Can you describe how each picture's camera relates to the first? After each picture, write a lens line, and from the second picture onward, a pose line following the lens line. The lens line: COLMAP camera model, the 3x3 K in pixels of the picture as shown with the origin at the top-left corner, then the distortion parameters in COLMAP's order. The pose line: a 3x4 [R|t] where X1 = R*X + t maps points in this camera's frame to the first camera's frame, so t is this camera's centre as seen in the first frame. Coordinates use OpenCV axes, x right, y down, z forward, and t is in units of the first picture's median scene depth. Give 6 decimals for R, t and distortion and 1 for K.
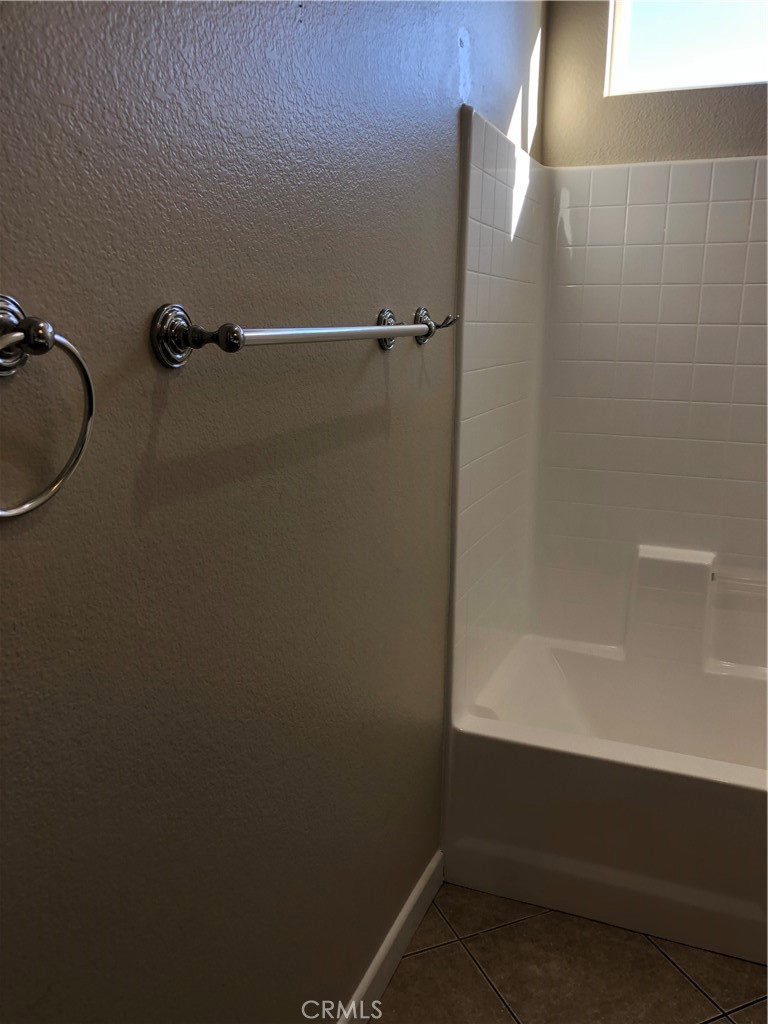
lens RADIAL K [[829.7, 0, 387.3], [0, 829.7, 517.3], [0, 0, 1]] dist [0.014868, -0.017679]
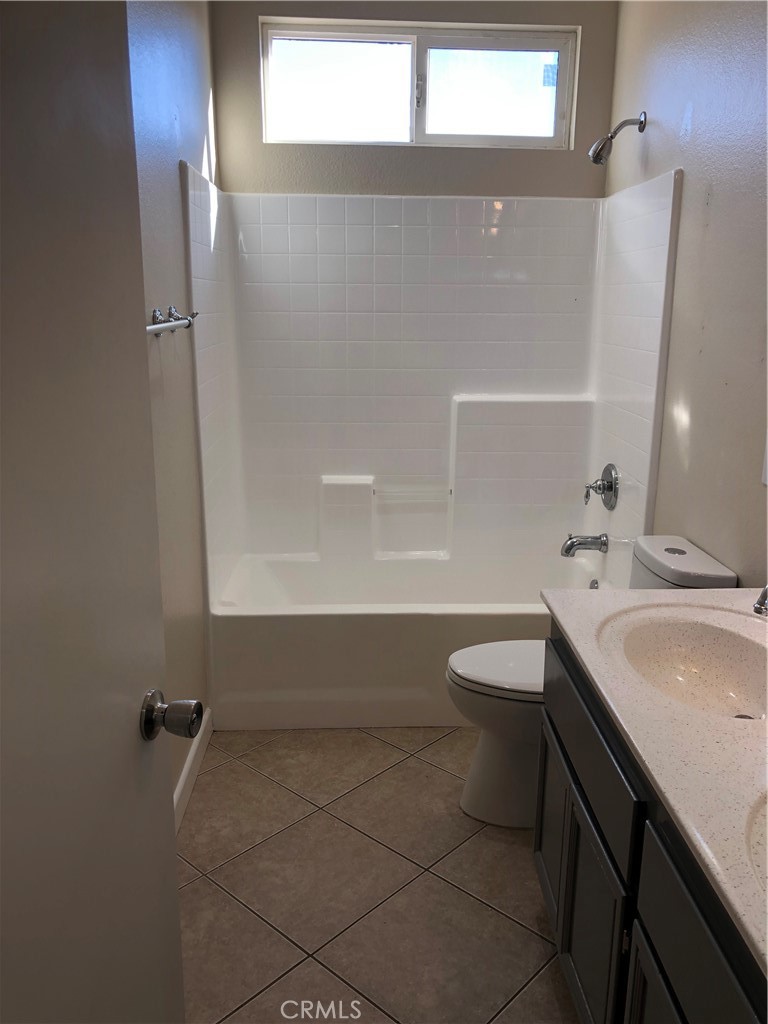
lens RADIAL K [[829.7, 0, 387.3], [0, 829.7, 517.3], [0, 0, 1]] dist [0.014868, -0.017679]
pose [[0.914091, -0.109630, 0.390409, -0.155571], [0.100078, 0.993971, 0.044796, 0.058740], [-0.392966, -0.001877, 0.919551, -0.331909]]
